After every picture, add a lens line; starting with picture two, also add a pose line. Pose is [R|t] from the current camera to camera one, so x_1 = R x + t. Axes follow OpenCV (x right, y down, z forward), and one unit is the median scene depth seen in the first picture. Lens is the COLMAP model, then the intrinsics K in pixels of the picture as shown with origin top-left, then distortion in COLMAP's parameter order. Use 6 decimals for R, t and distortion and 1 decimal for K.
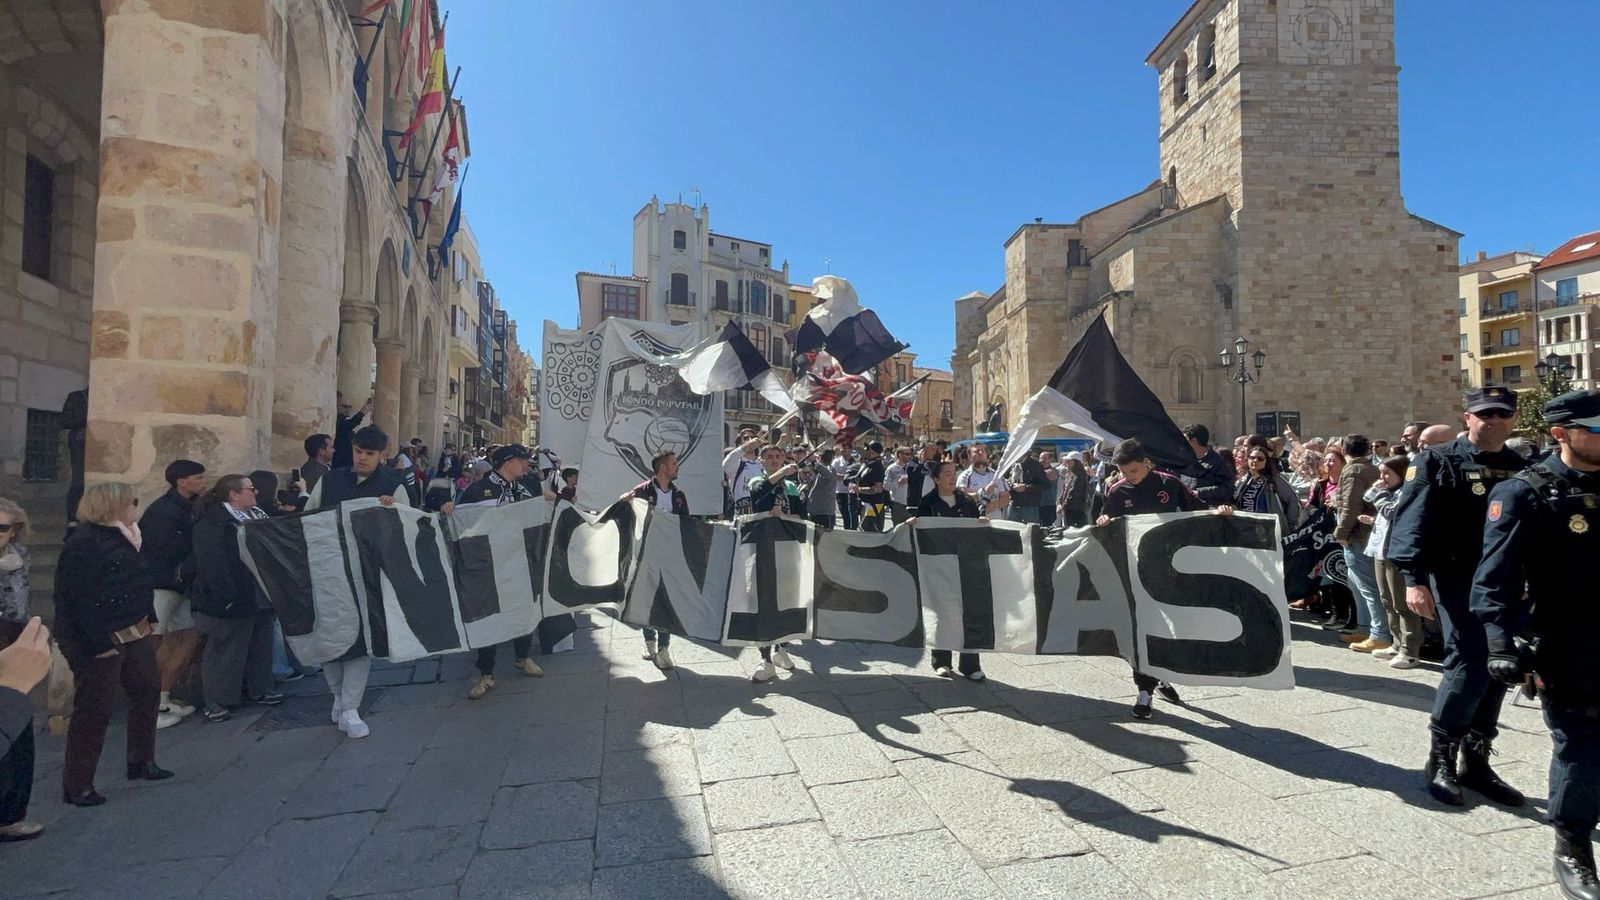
lens RADIAL K [[820.3, 0, 798.8], [0, 820.3, 445.8], [0, 0, 1]] dist [0.002874, 0.016587]
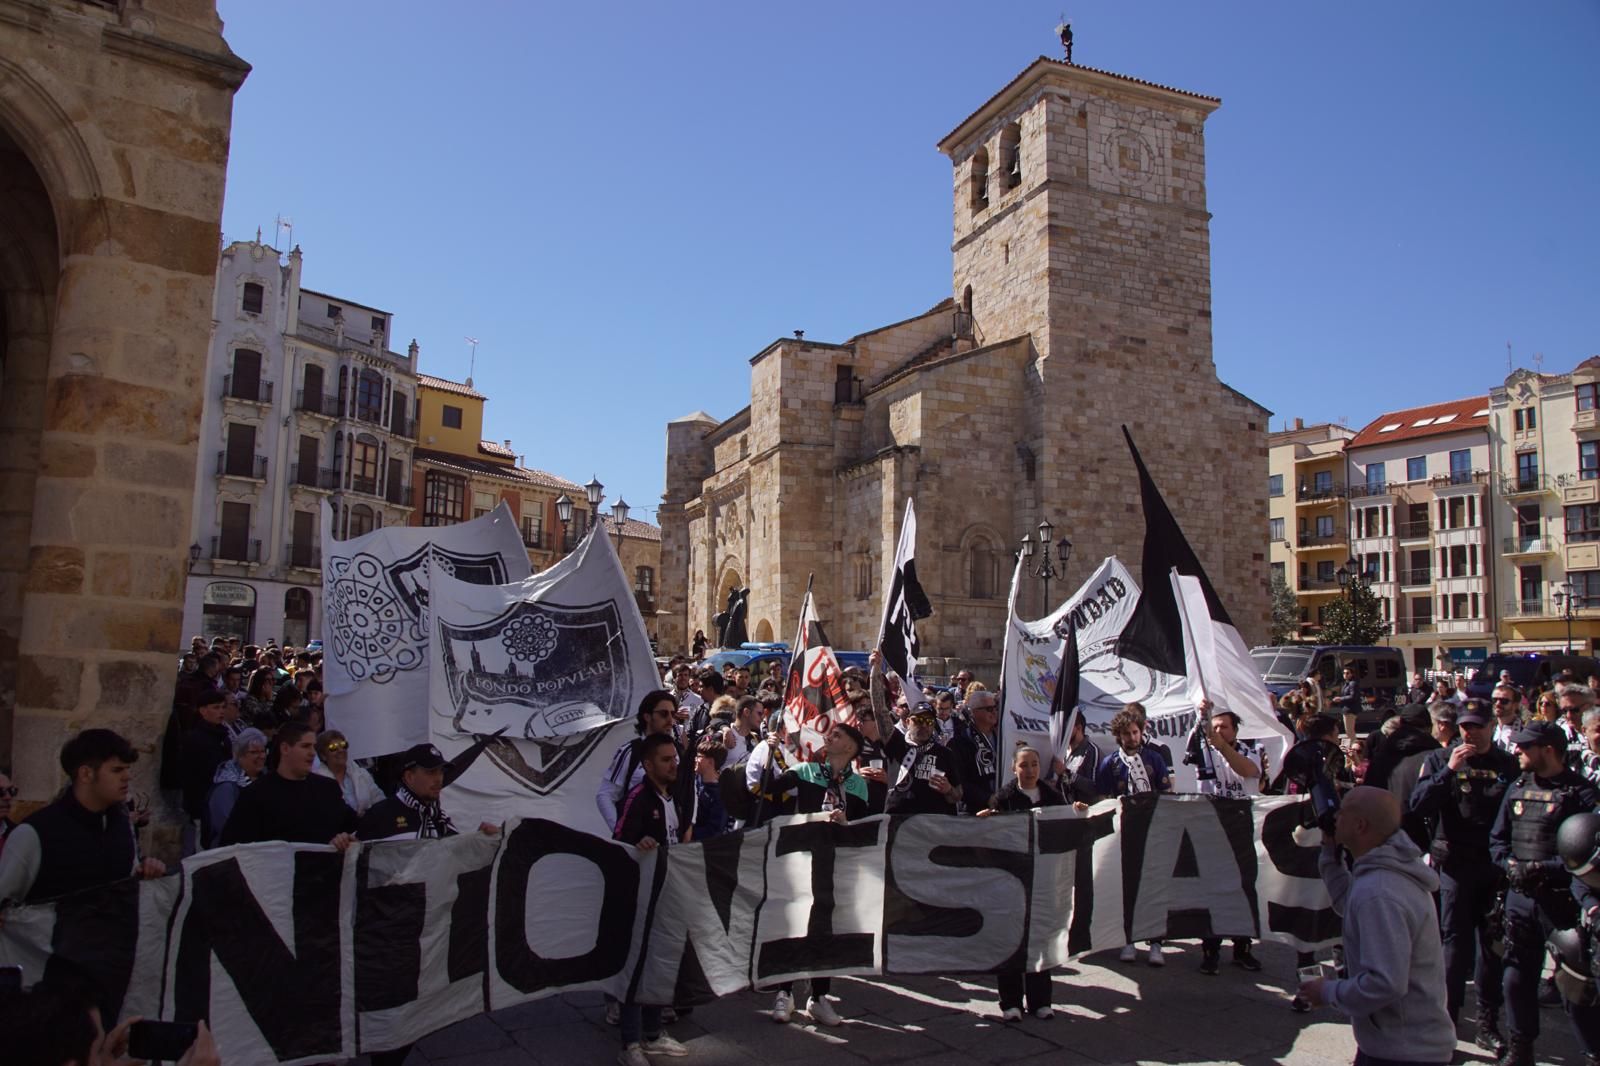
lens RADIAL K [[1375.4, 0, 796.6], [0, 1375.4, 530.5], [0, 0, 1]] dist [-0.145024, 0.188152]
pose [[0.947102, 0.056976, 0.315834, -0.093773], [-0.035901, 0.996747, -0.072153, -0.016903], [-0.318918, 0.056997, 0.946067, -0.152159]]
